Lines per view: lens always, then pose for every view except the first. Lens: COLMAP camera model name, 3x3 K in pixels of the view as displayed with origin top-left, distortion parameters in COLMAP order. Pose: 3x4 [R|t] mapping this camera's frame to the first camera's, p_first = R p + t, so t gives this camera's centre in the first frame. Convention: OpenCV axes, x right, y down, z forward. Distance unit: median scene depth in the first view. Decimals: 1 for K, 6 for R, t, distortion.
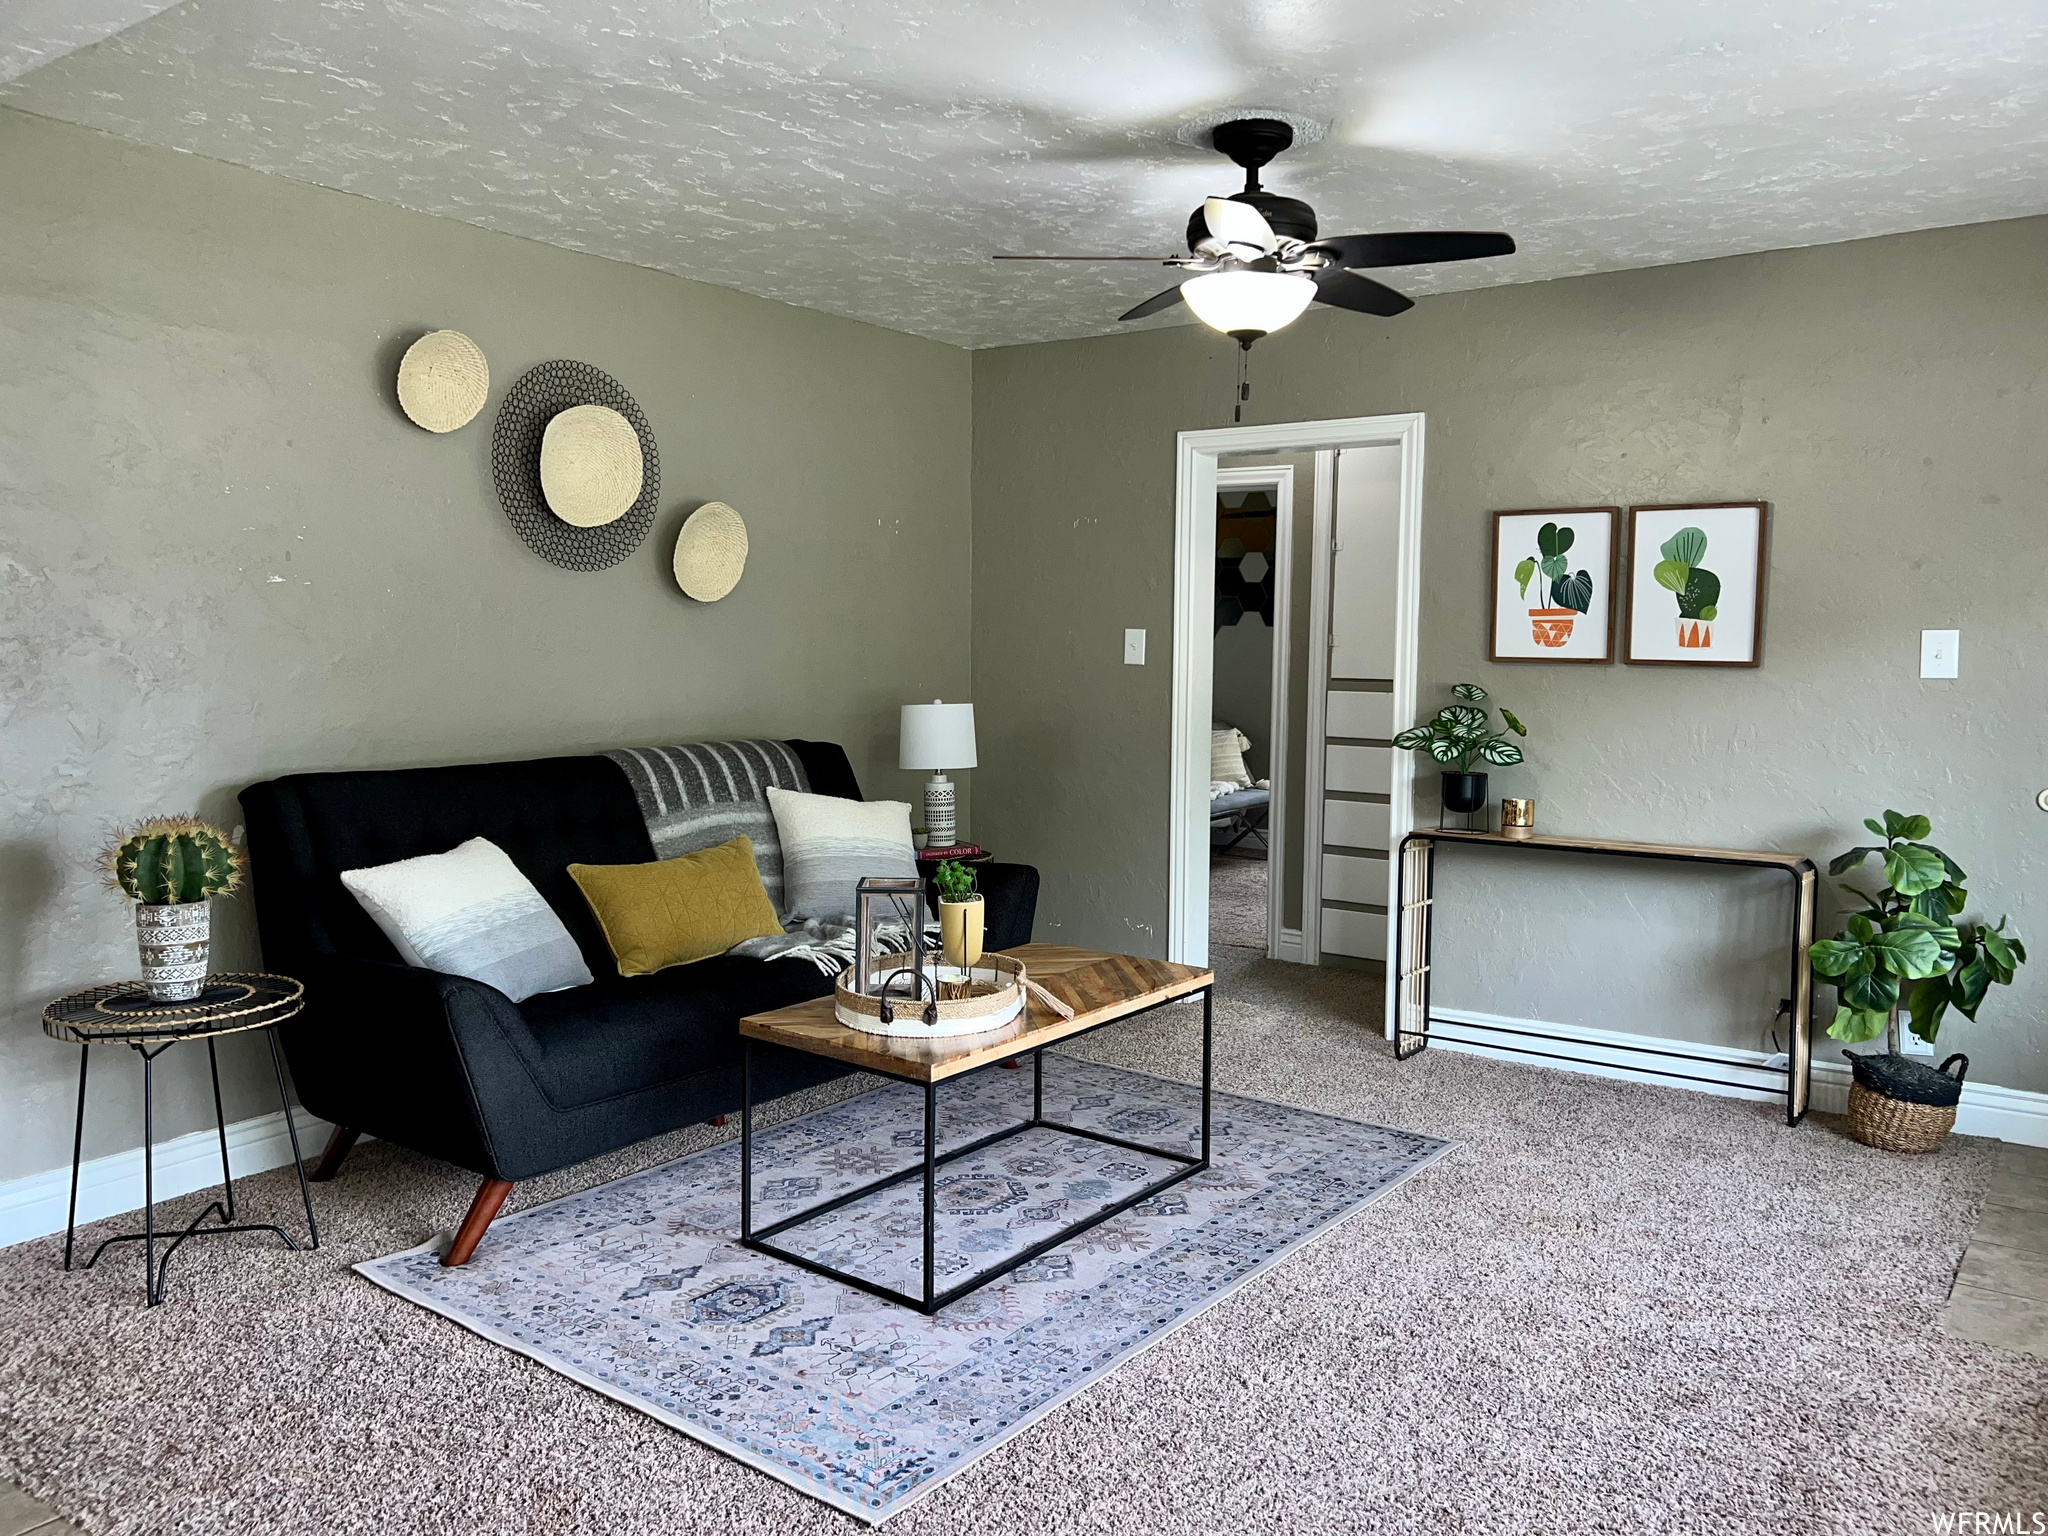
lens RADIAL K [[1540.7, 0, 1033.4], [0, 1540.7, 764.9], [0, 0, 1]] dist [0.067013, -0.079020]
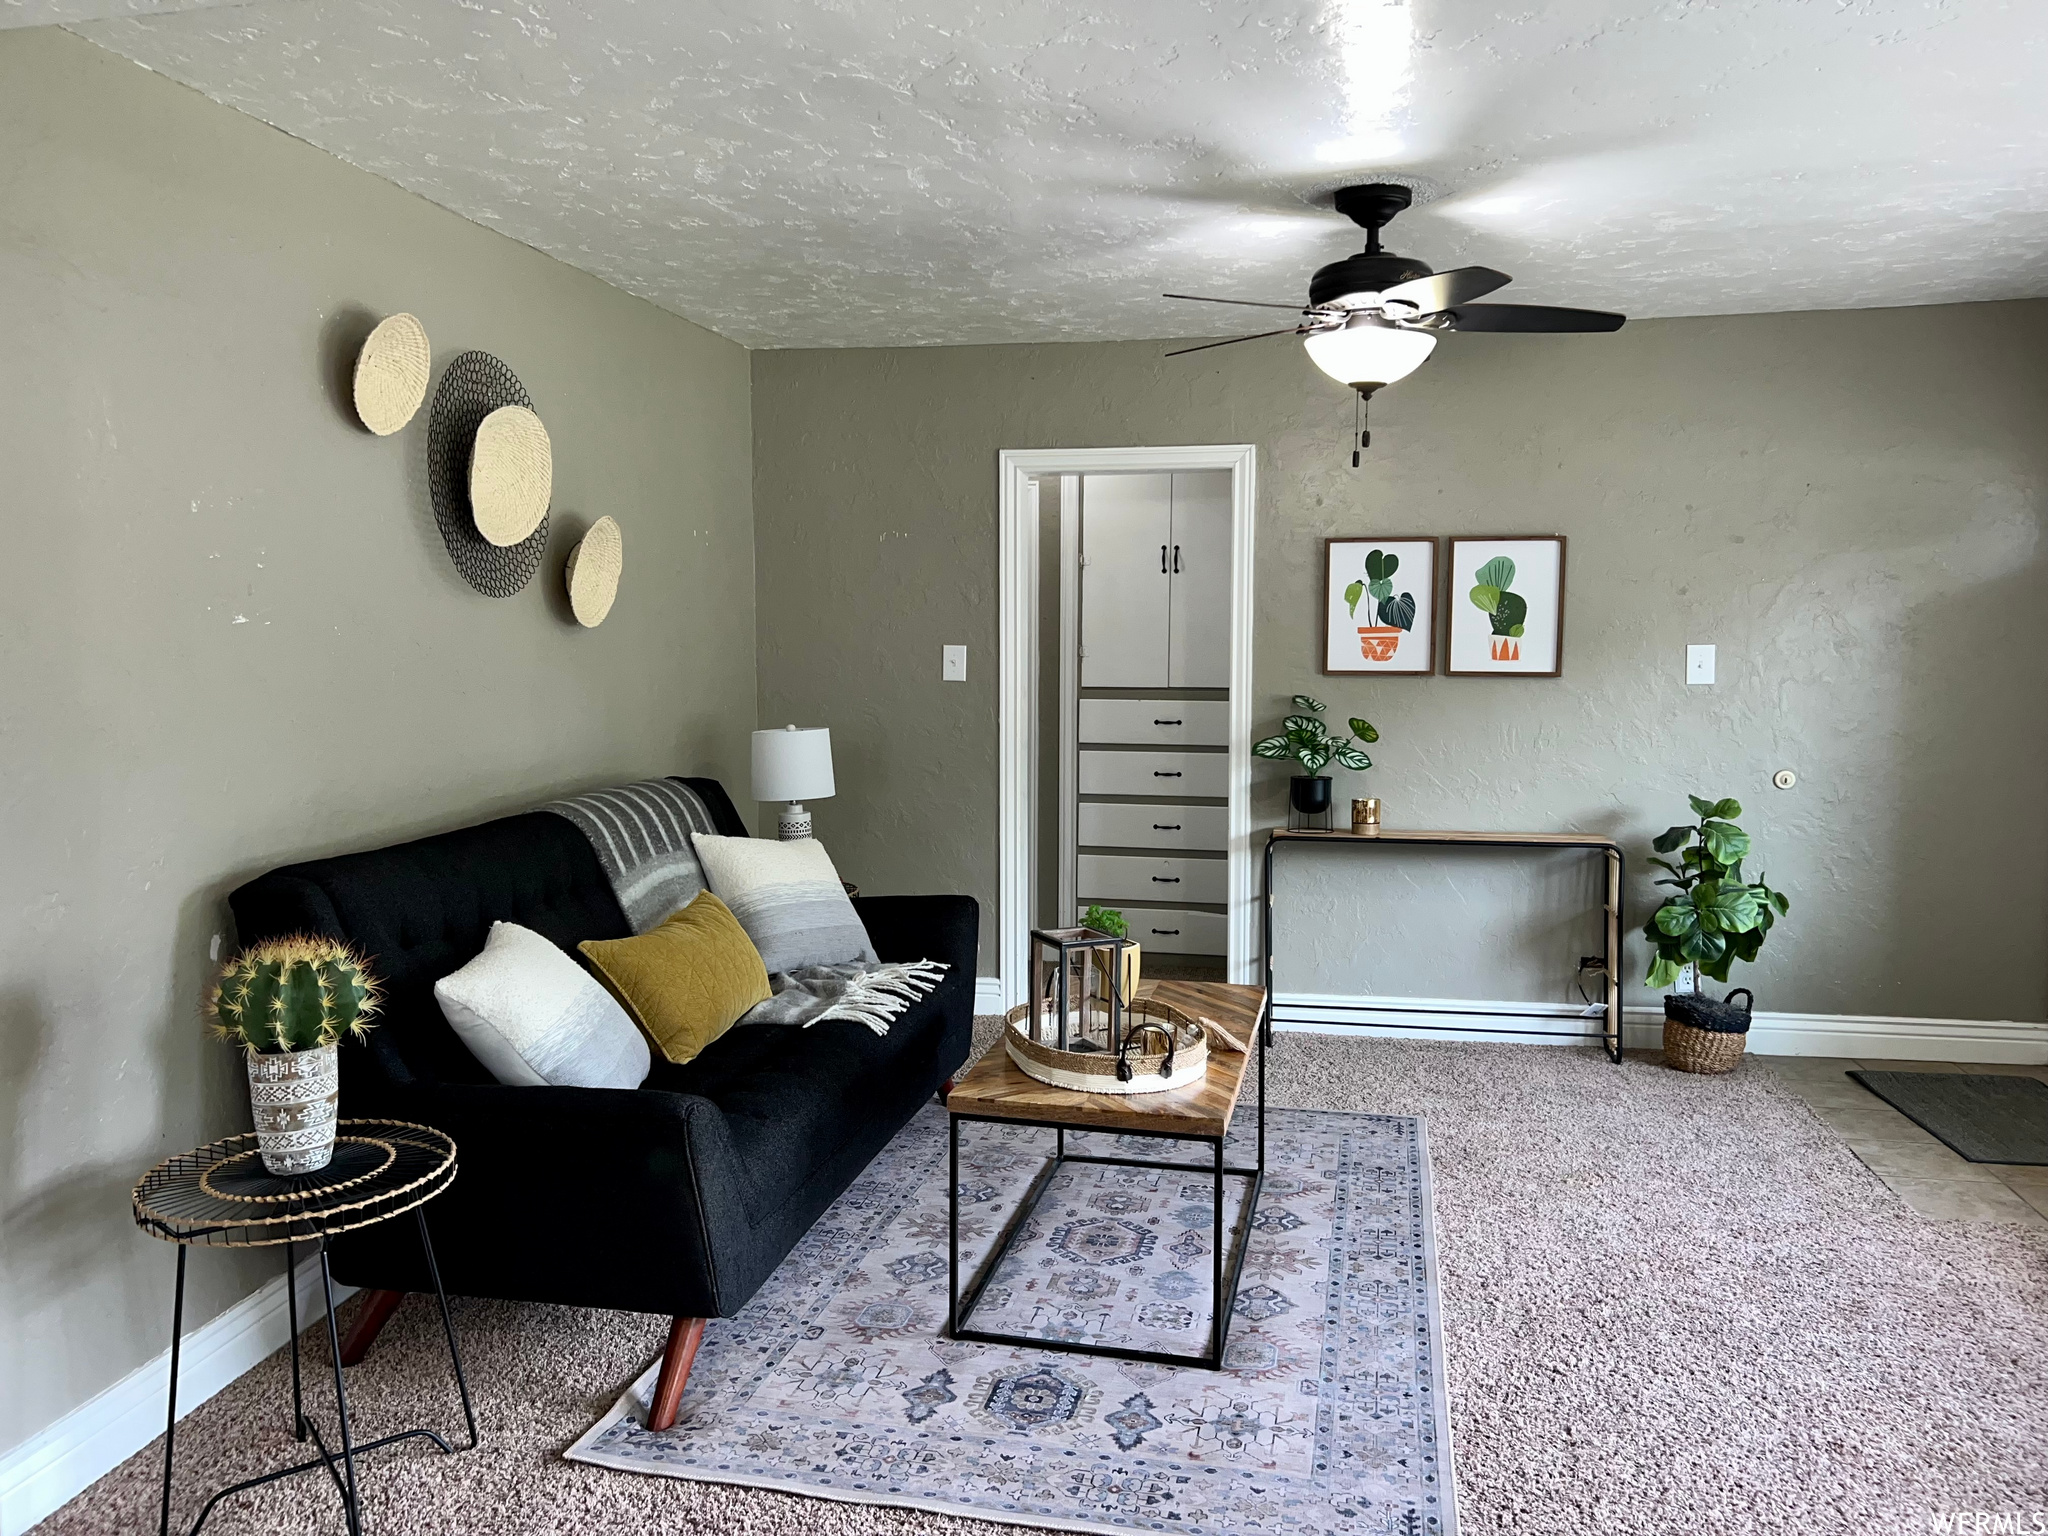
lens RADIAL K [[1540.7, 0, 1016.1], [0, 1540.7, 756.3], [0, 0, 1]] dist [0.067013, -0.079020]
pose [[0.910930, -0.045606, 0.410032, -0.418905], [0.042984, 0.998954, 0.015616, -0.041776], [-0.410315, 0.003400, 0.911938, 0.108796]]
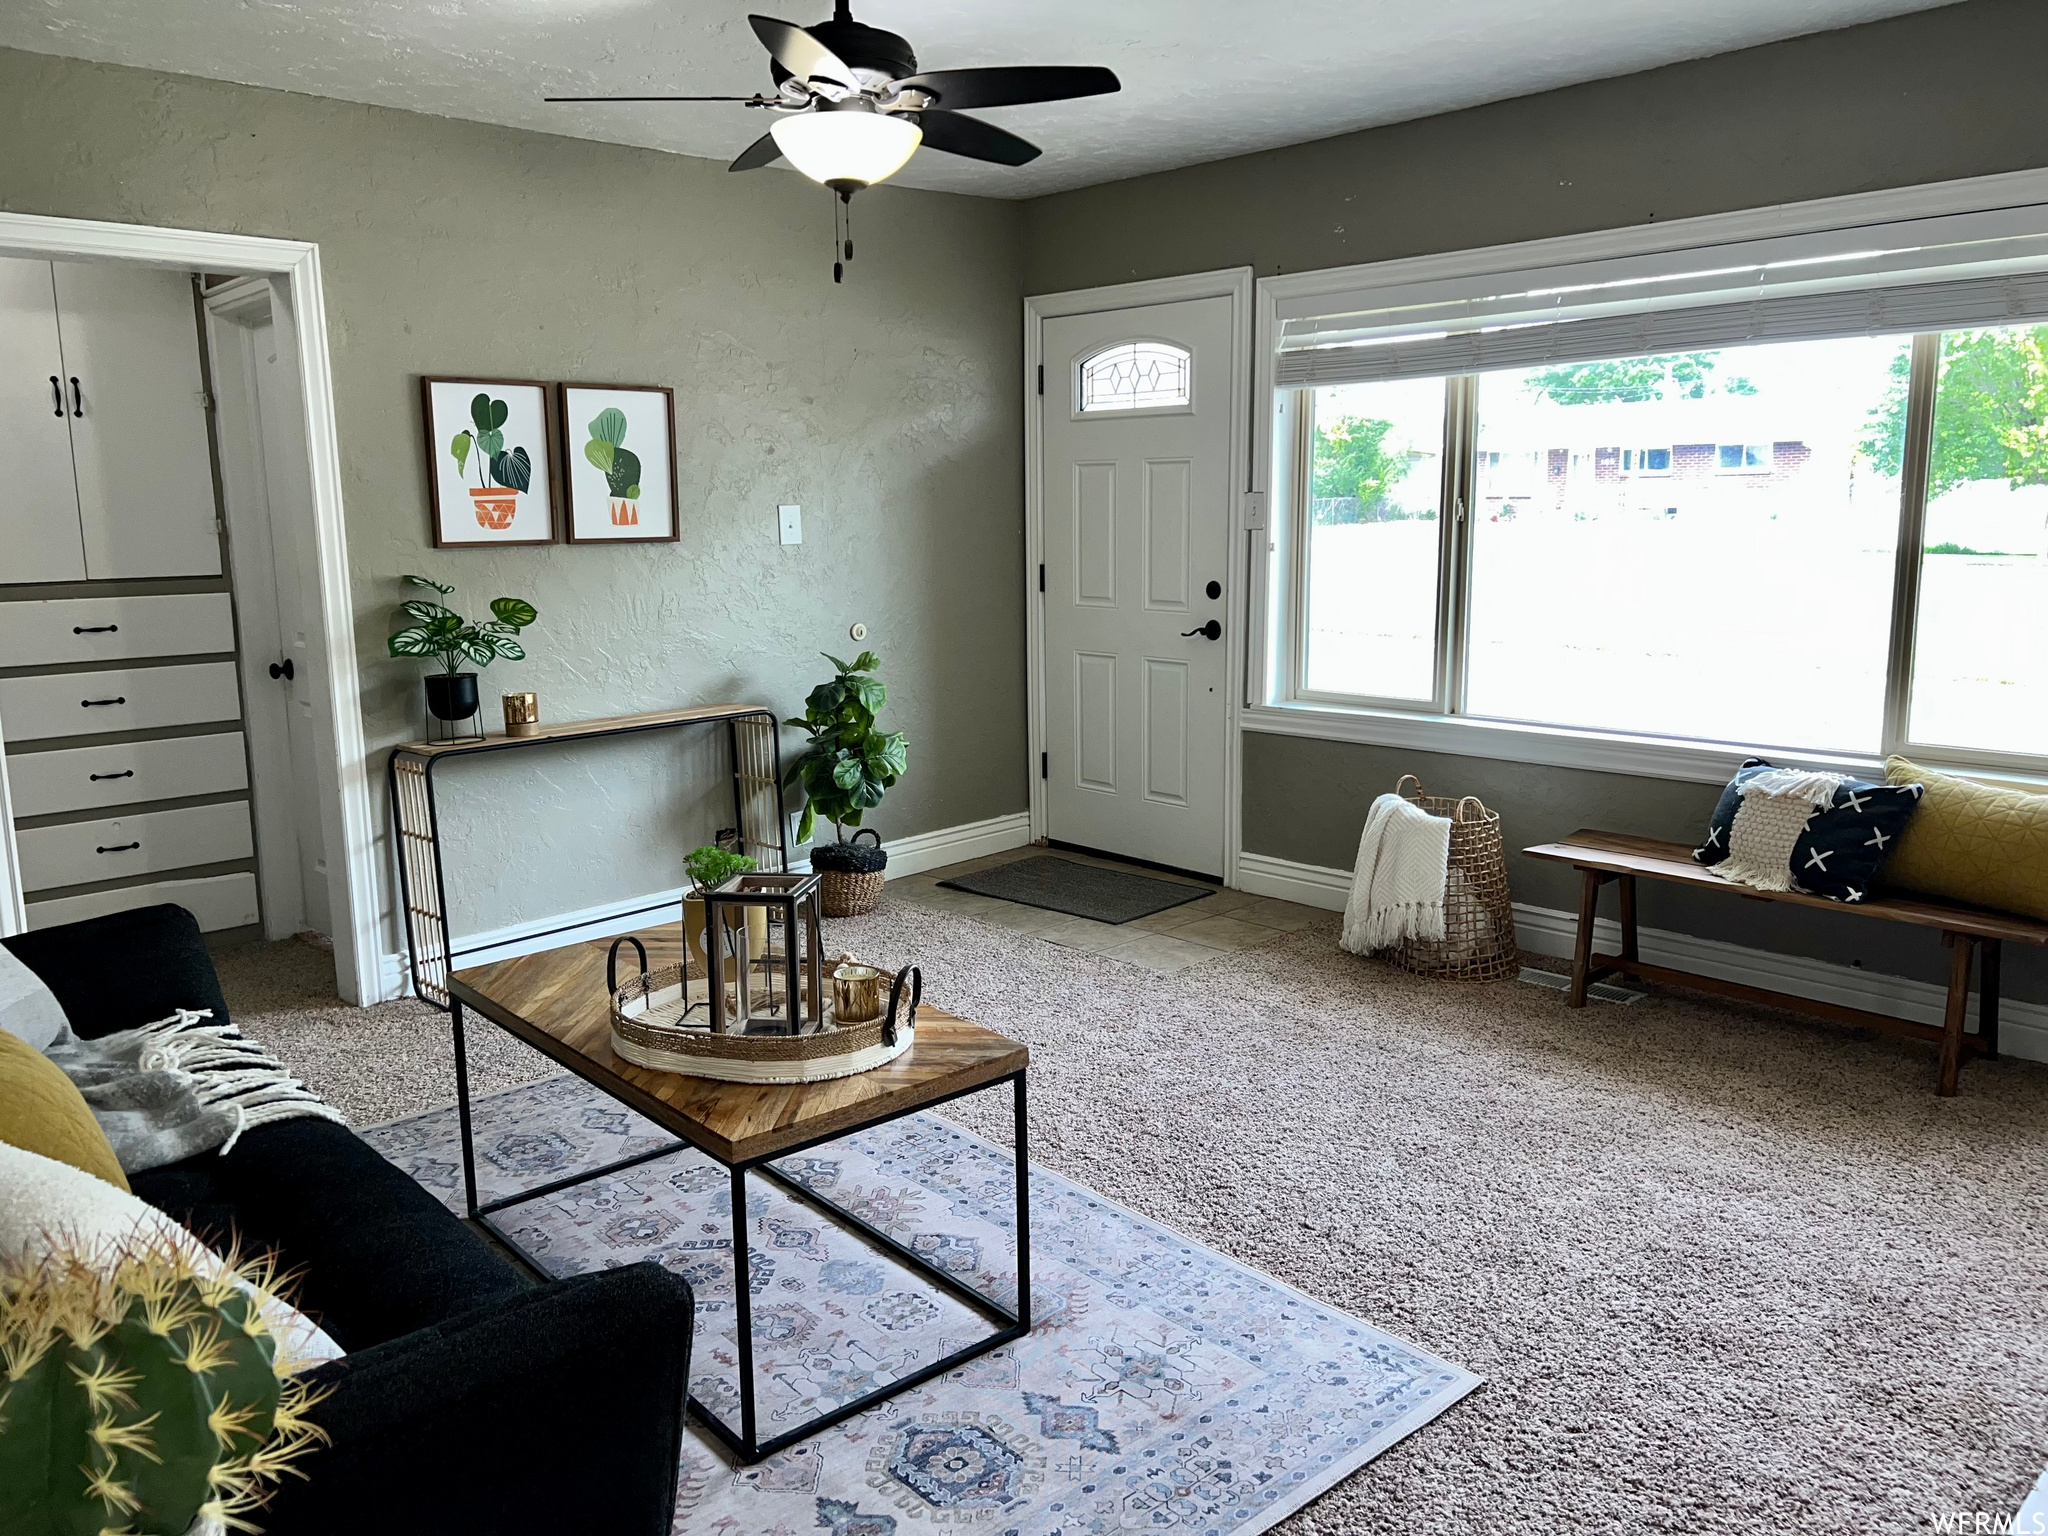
lens RADIAL K [[1540.7, 0, 1014.3], [0, 1540.7, 756.5], [0, 0, 1]] dist [0.067013, -0.079020]
pose [[0.193340, -0.176797, 0.965071, -0.614057], [0.098917, 0.982131, 0.160106, -0.069853], [-0.976133, 0.064507, 0.207373, 0.591439]]
